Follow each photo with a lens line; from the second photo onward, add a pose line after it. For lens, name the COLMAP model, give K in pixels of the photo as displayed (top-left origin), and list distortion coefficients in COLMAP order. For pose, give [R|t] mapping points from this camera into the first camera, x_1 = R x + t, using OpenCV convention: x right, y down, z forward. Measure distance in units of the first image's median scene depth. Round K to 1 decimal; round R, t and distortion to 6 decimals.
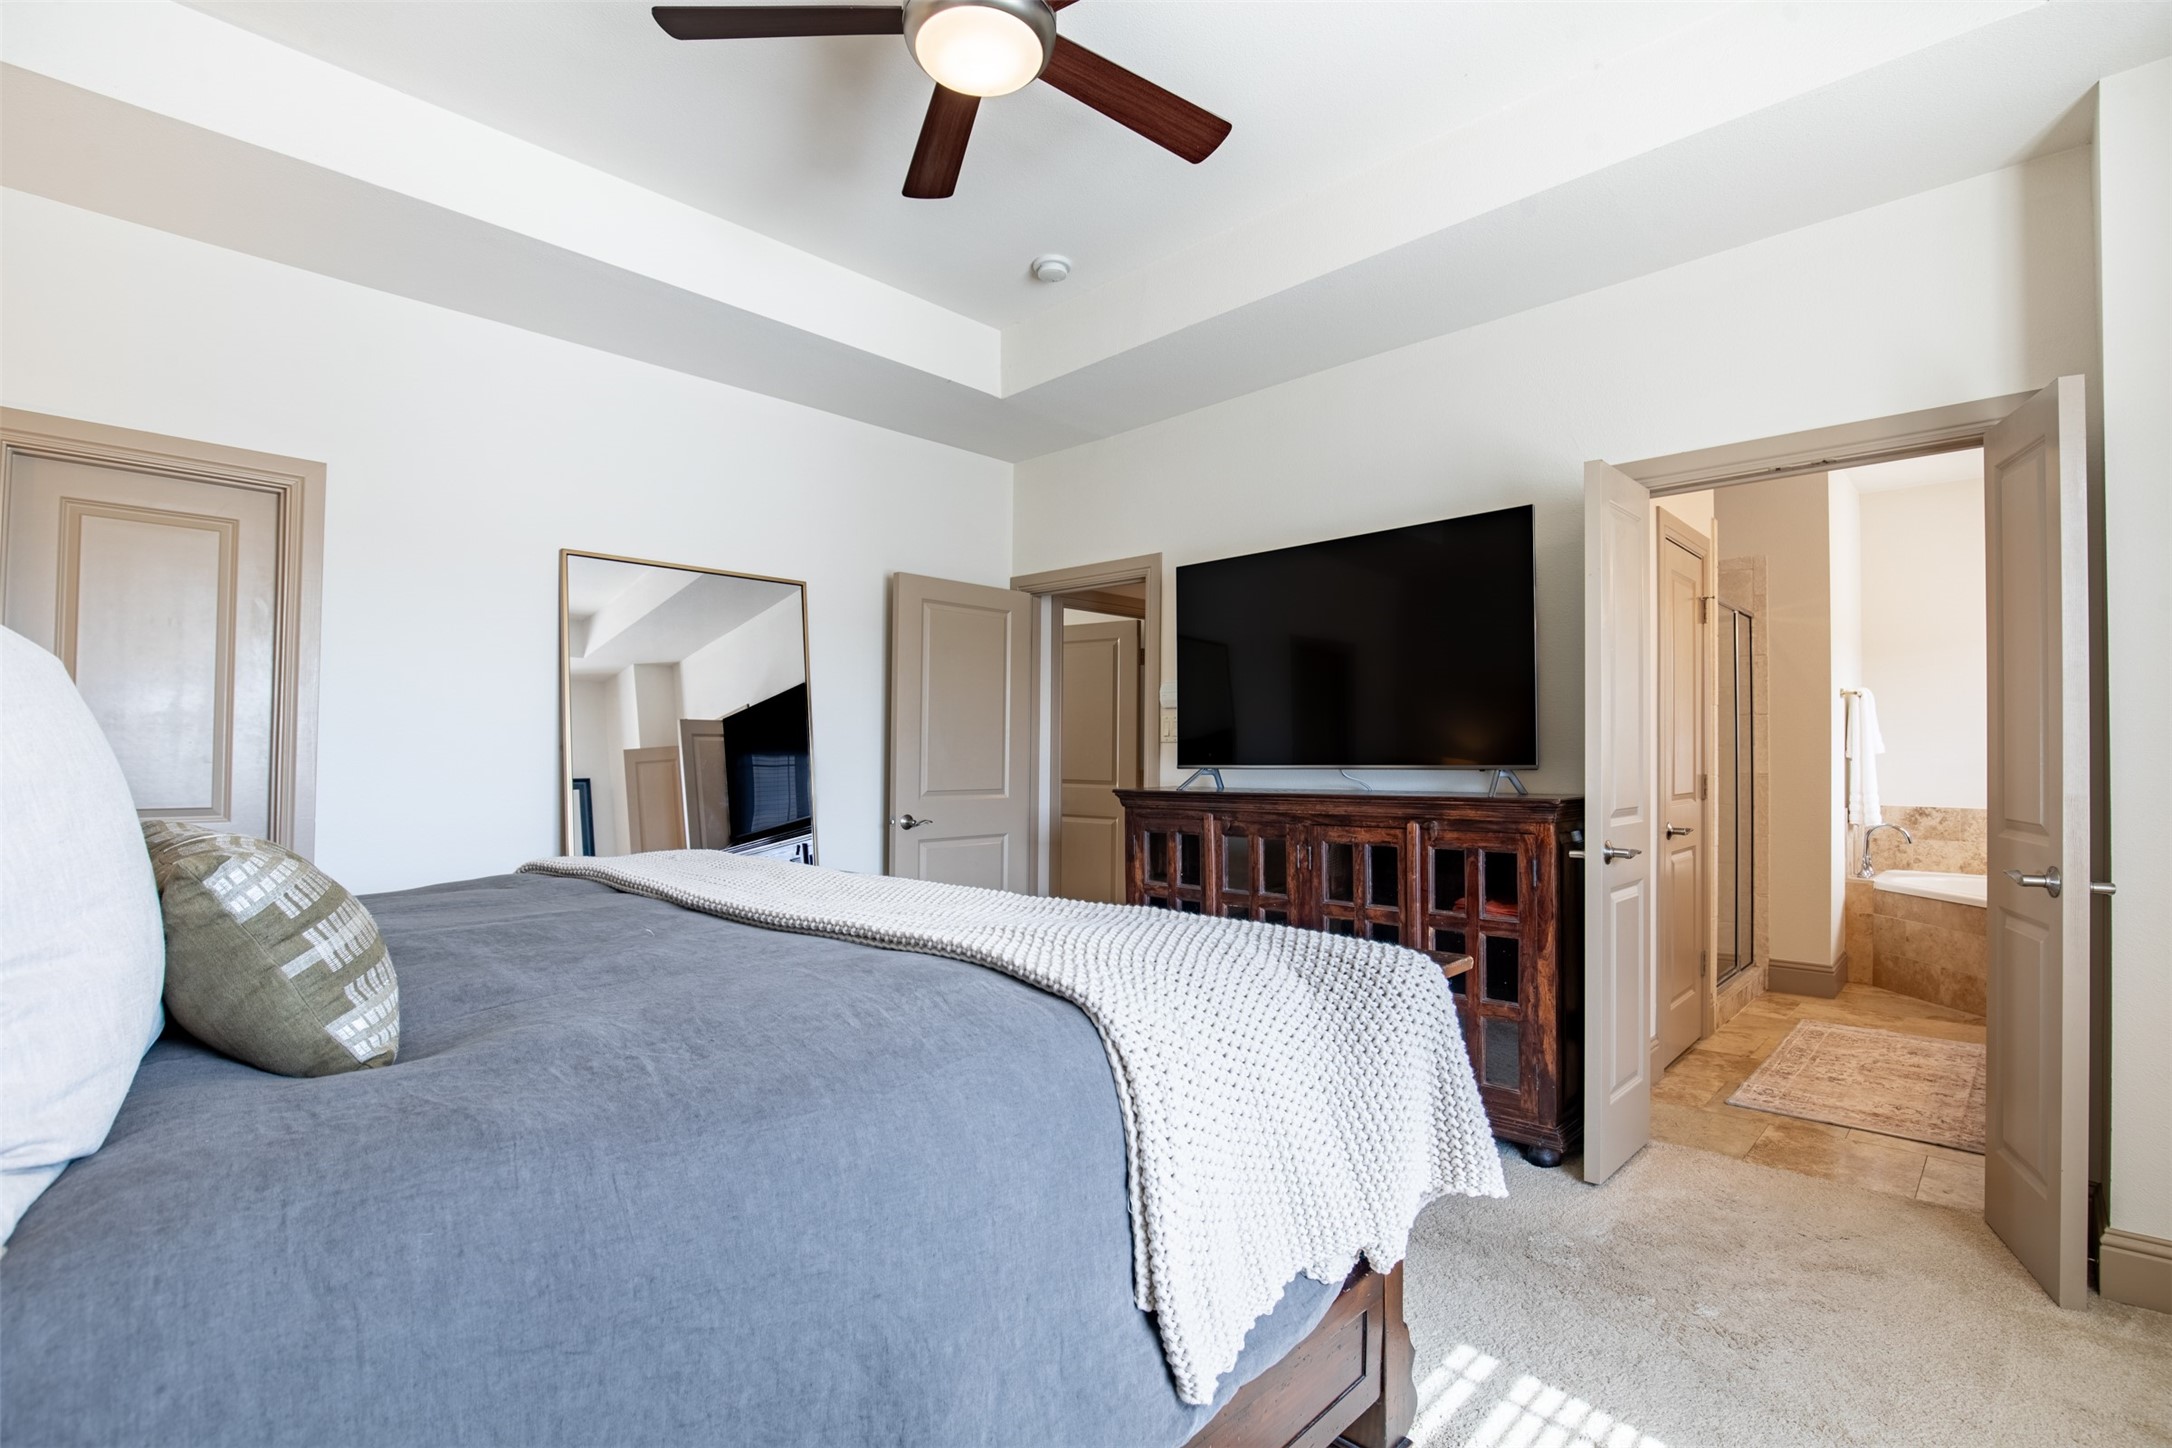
lens RADIAL K [[994.8, 0, 1091.0], [0, 994.8, 737.3], [0, 0, 1]] dist [-0.031202, 0.004886]
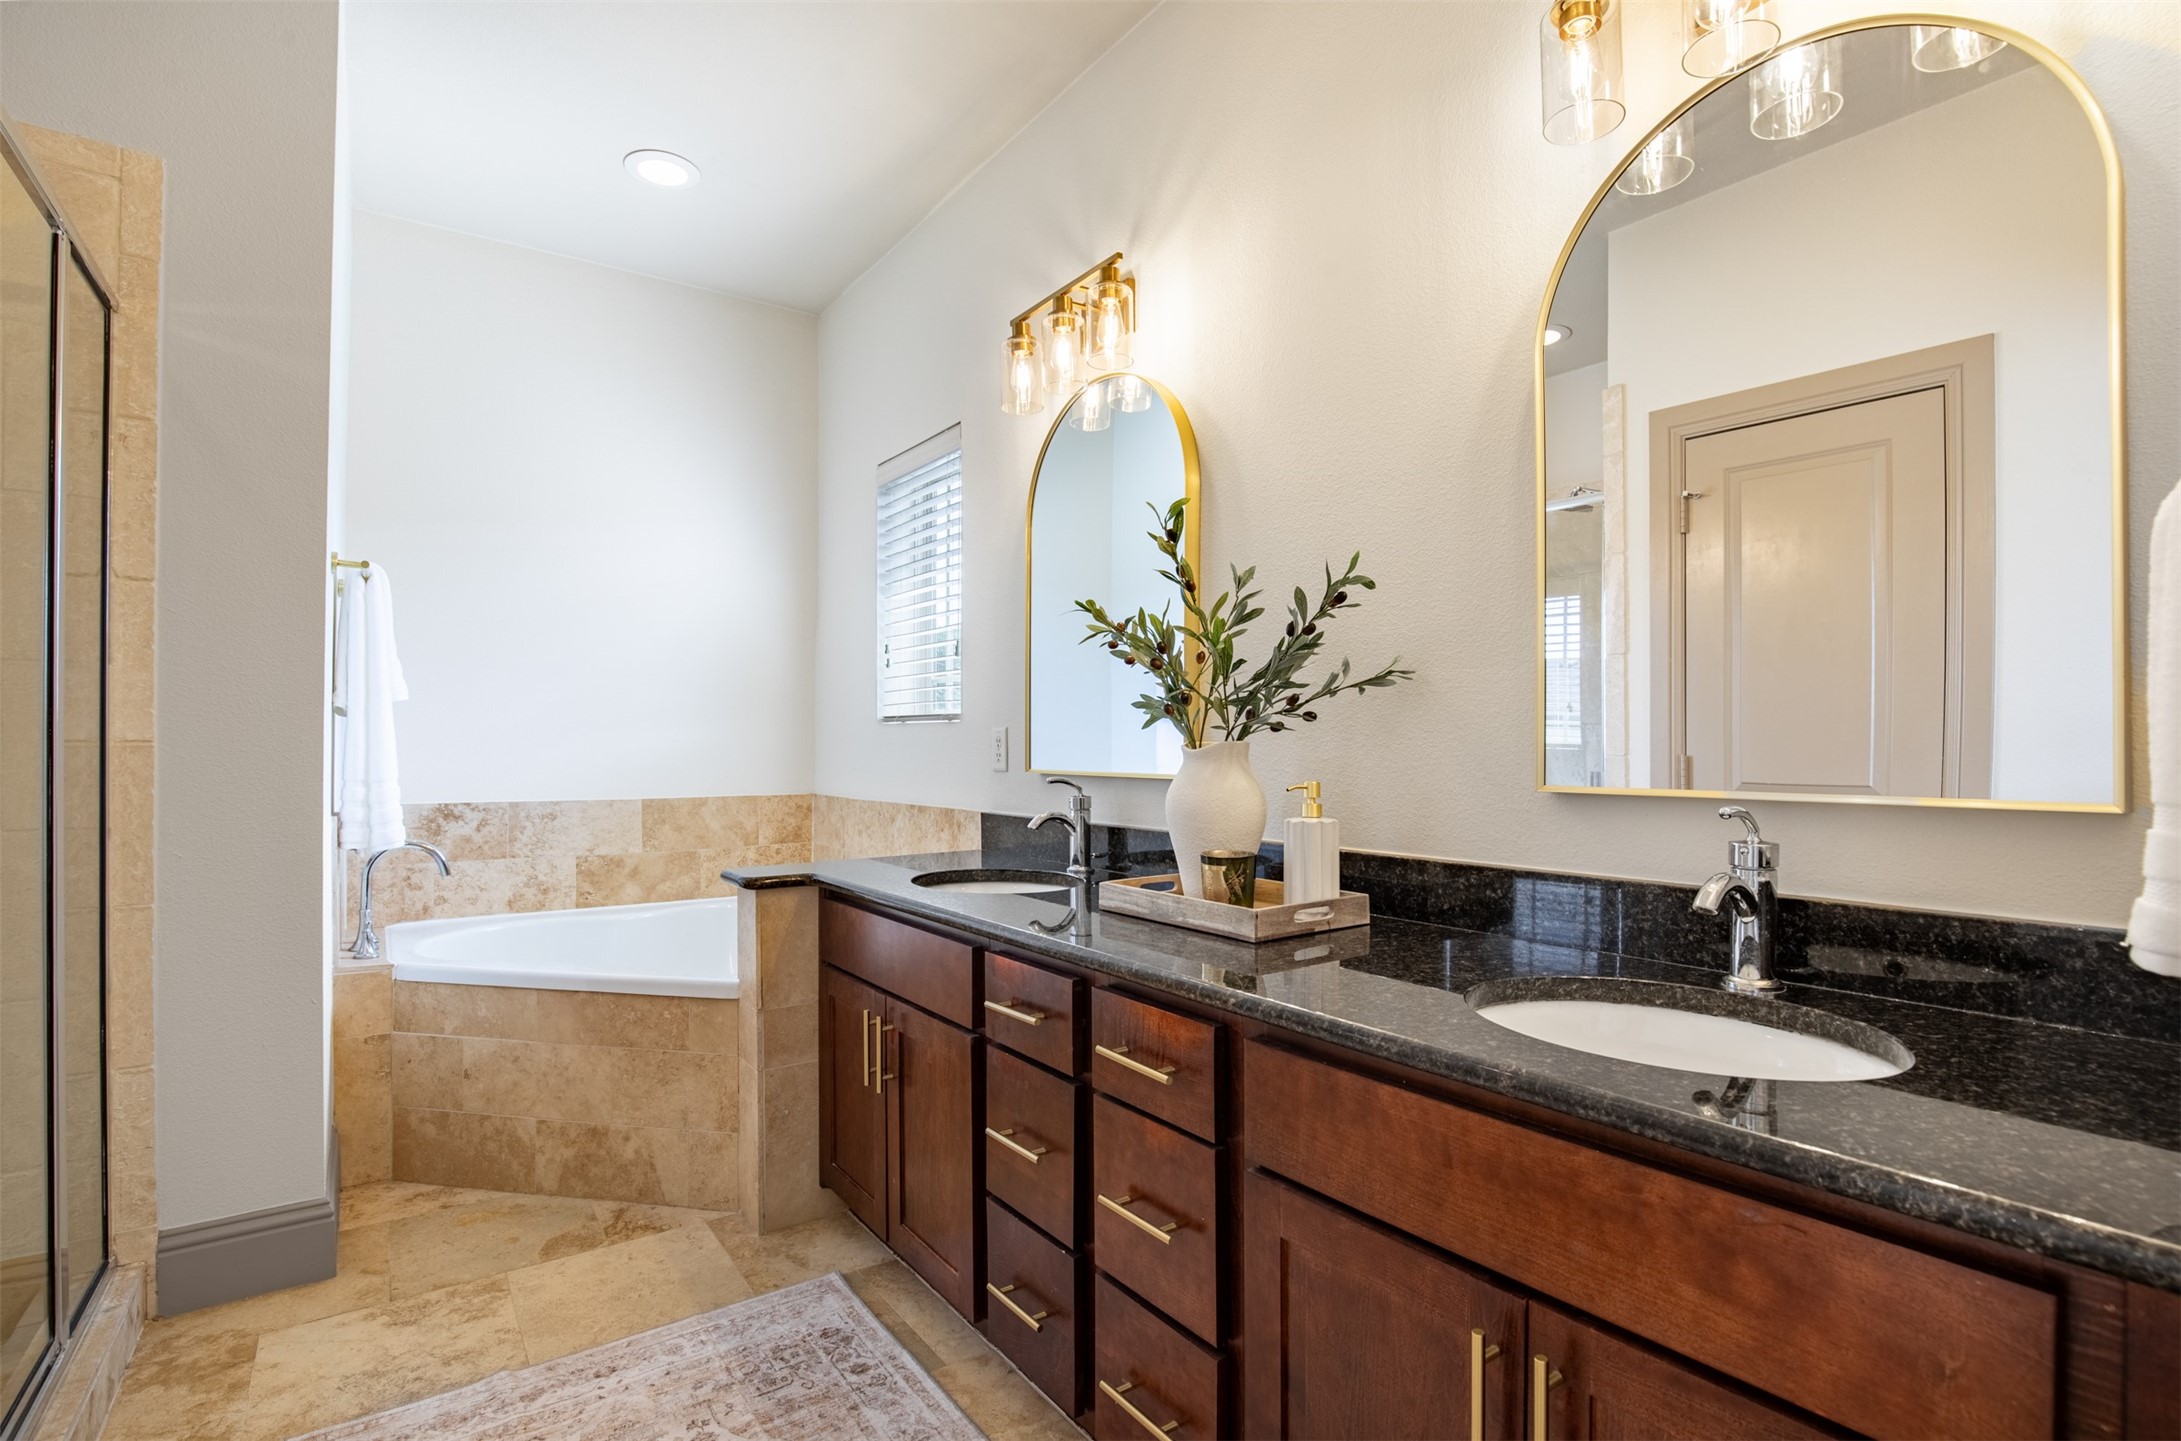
lens RADIAL K [[998.9, 0, 1087.6], [0, 998.9, 748.2], [0, 0, 1]] dist [-0.031202, 0.004886]
pose [[0.170769, -0.004795, 0.985299, 0.388195], [-0.021462, 0.999733, 0.008585, 0.029360], [-0.985077, -0.022612, 0.170620, 0.590135]]
